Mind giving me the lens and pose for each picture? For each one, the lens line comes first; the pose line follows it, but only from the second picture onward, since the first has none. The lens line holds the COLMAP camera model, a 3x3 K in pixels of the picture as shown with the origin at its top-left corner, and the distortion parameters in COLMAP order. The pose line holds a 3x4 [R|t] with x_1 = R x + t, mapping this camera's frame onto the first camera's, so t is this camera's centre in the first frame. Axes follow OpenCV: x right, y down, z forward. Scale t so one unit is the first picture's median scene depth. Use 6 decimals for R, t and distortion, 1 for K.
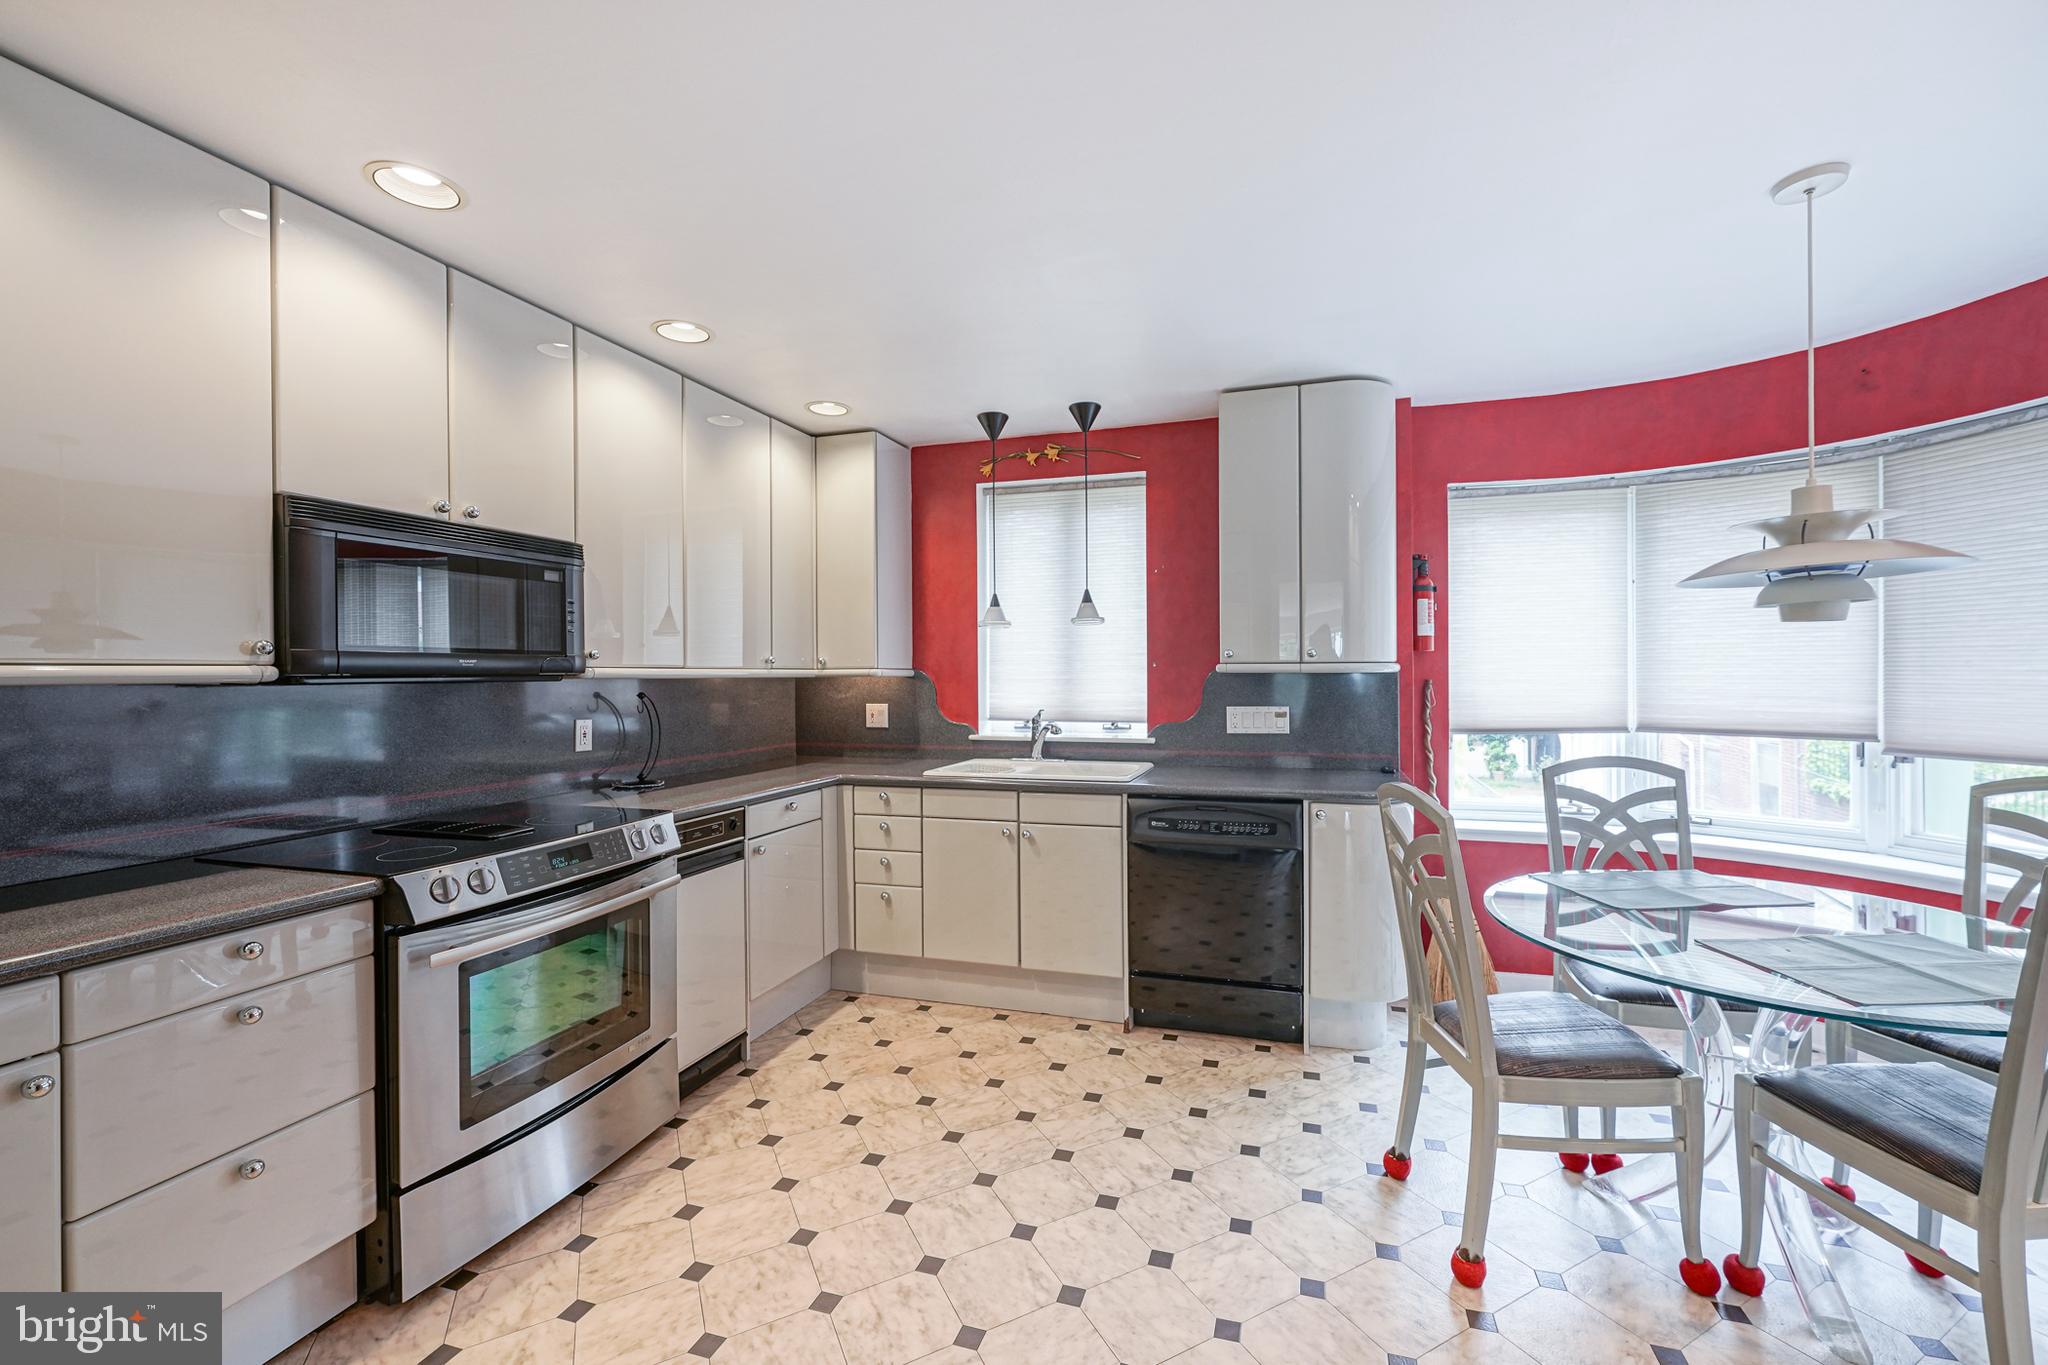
lens RADIAL K [[818.2, 0, 1052.9], [0, 818.2, 676.1], [0, 0, 1]] dist [-0.000249, 0.000355]
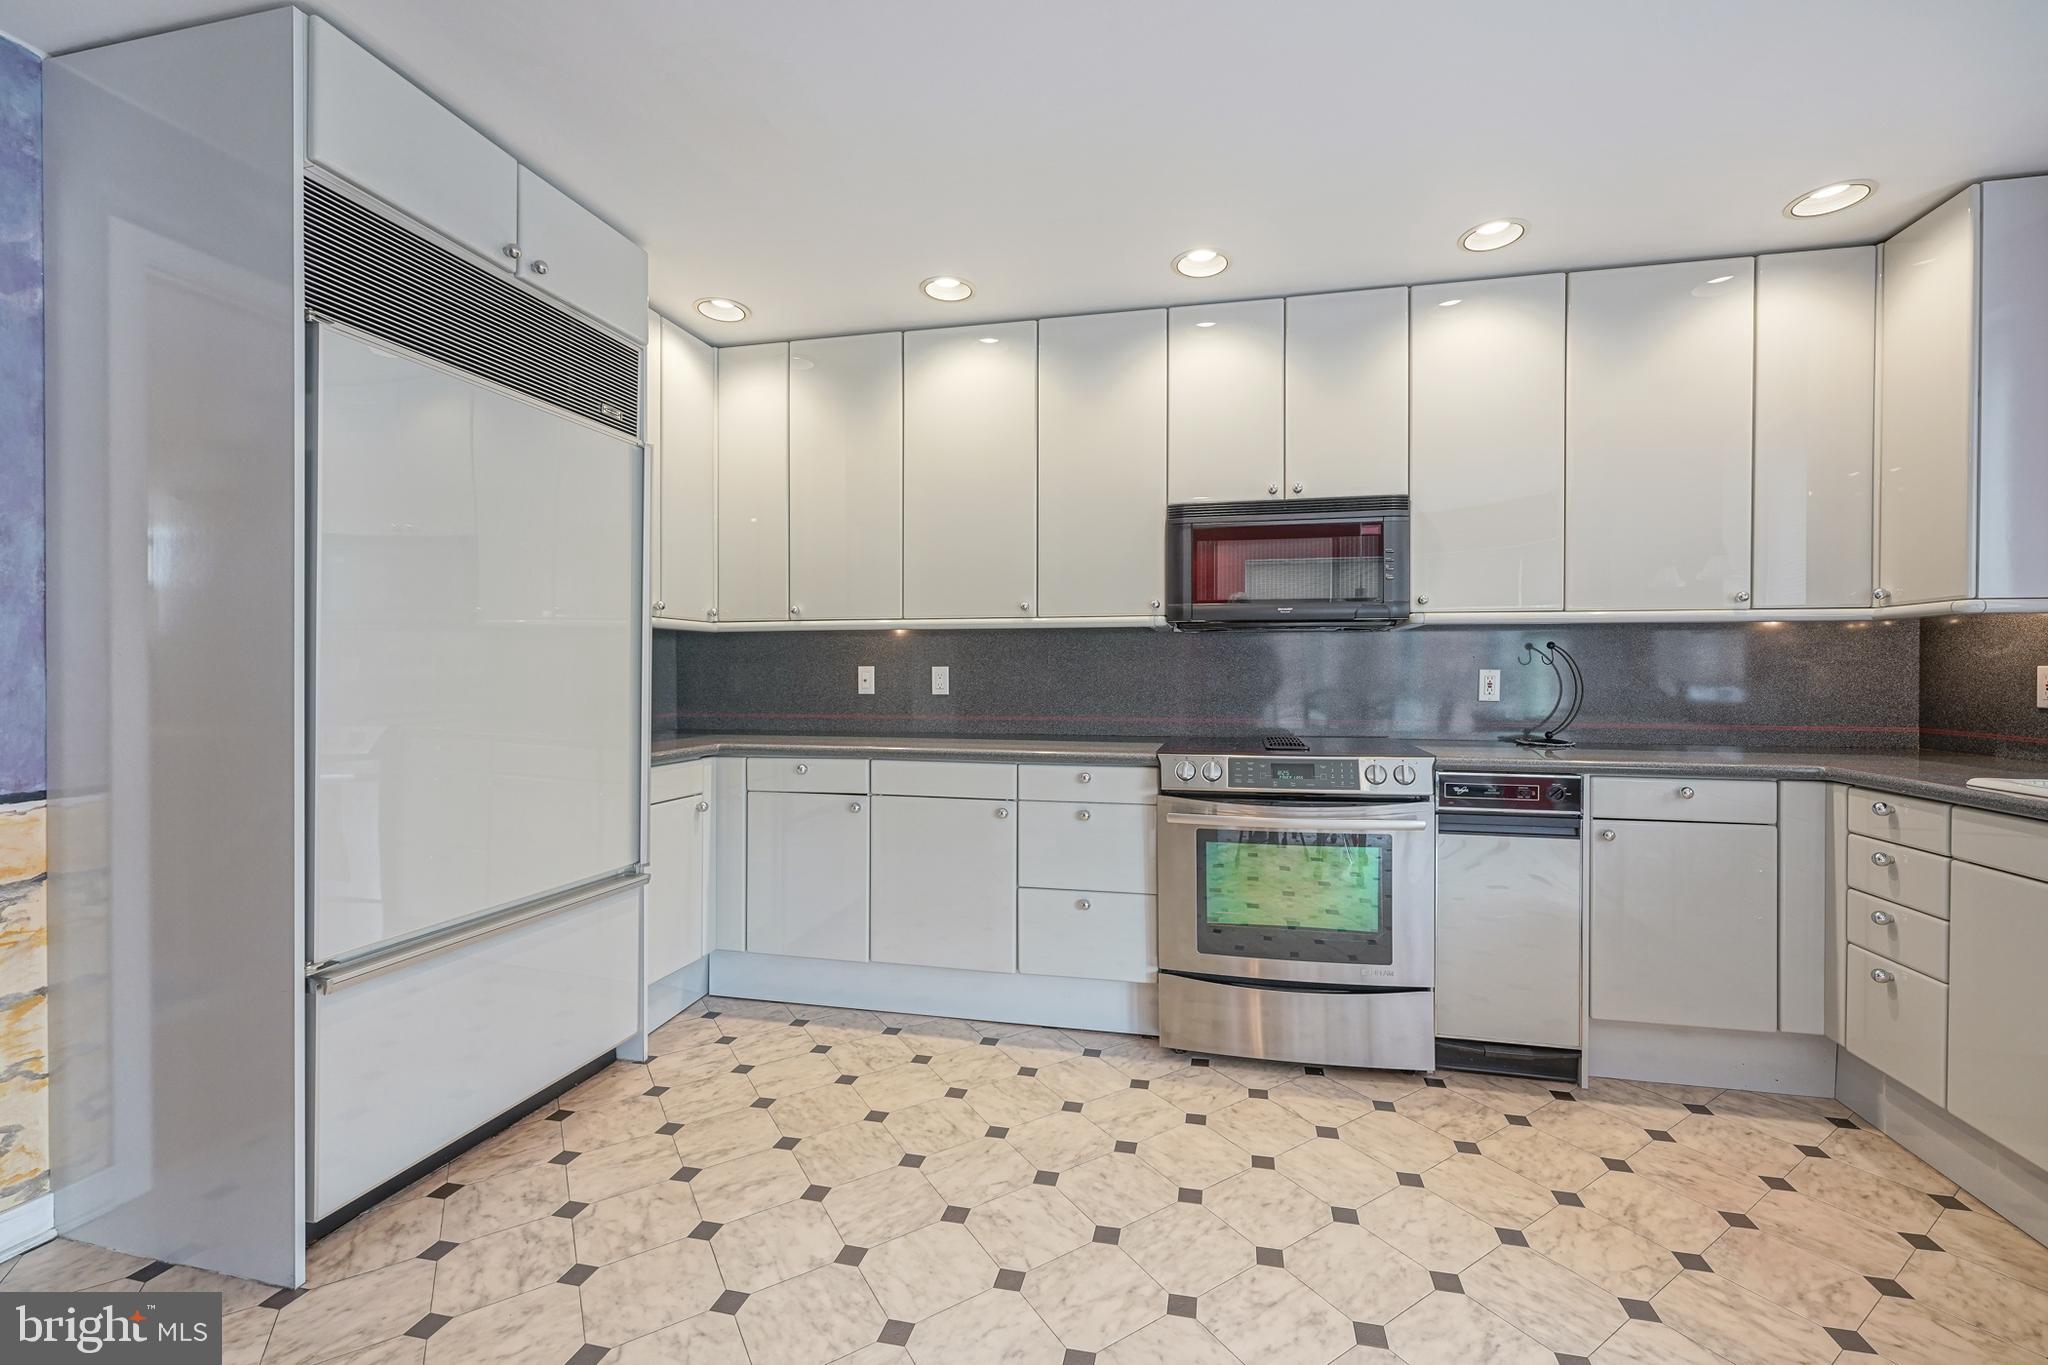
lens RADIAL K [[818.2, 0, 1052.9], [0, 818.2, 676.1], [0, 0, 1]] dist [-0.000249, 0.000355]
pose [[0.105263, 0.015629, -0.994322, 0.417718], [-0.002320, 0.999878, 0.015471, 0.054968], [0.994442, 0.000679, 0.105286, 0.436619]]
